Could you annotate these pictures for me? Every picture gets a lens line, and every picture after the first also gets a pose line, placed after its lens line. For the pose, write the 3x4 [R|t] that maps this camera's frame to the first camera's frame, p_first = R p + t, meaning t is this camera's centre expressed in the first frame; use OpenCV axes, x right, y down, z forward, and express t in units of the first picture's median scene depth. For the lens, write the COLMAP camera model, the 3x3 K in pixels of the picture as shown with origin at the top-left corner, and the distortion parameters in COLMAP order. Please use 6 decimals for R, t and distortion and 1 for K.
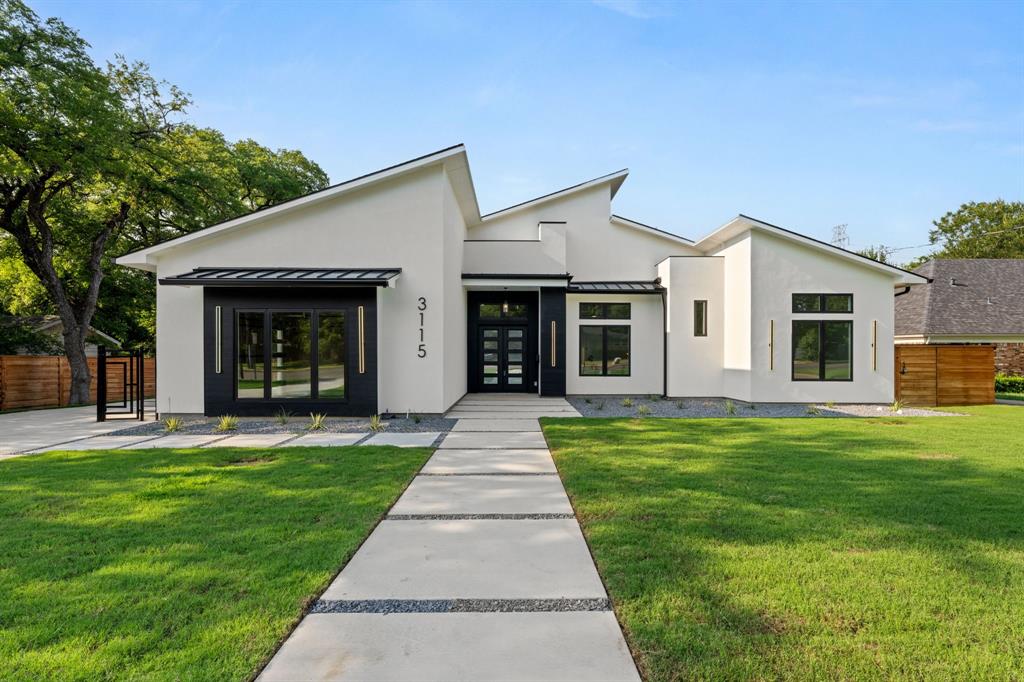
lens RADIAL K [[484.9, 0, 515.0], [0, 484.9, 354.3], [0, 0, 1]] dist [-0.002274, -0.001113]
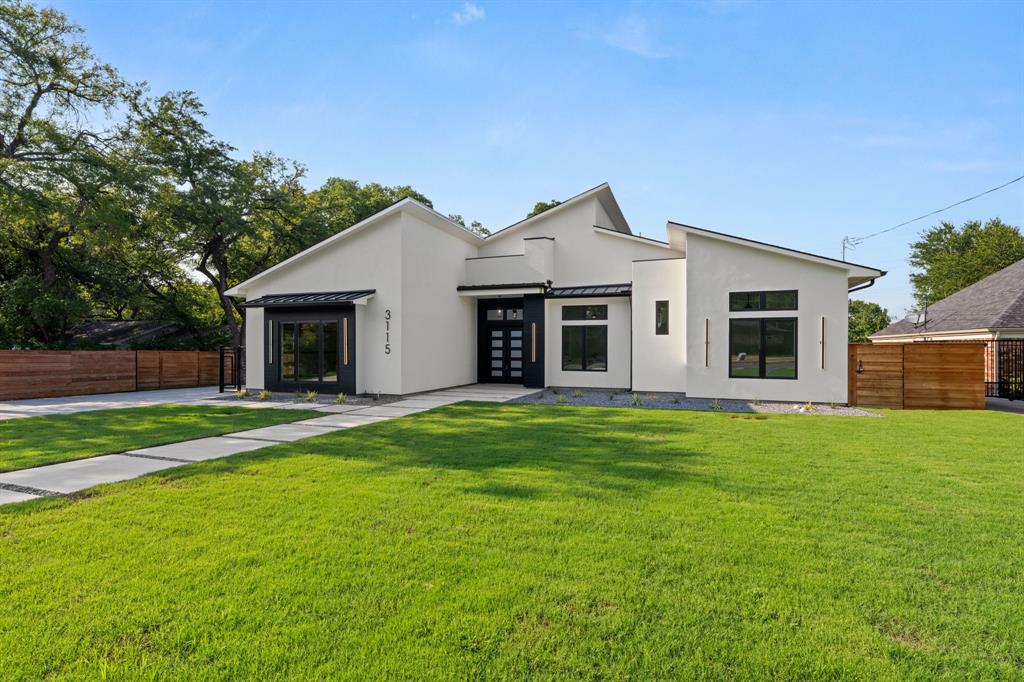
lens RADIAL K [[484.9, 0, 515.0], [0, 484.9, 354.3], [0, 0, 1]] dist [-0.002274, -0.001113]
pose [[0.933239, 0.003603, -0.359237, 0.484294], [-0.000710, 0.999966, 0.008186, -0.002730], [0.359254, -0.007385, 0.933210, -0.113849]]
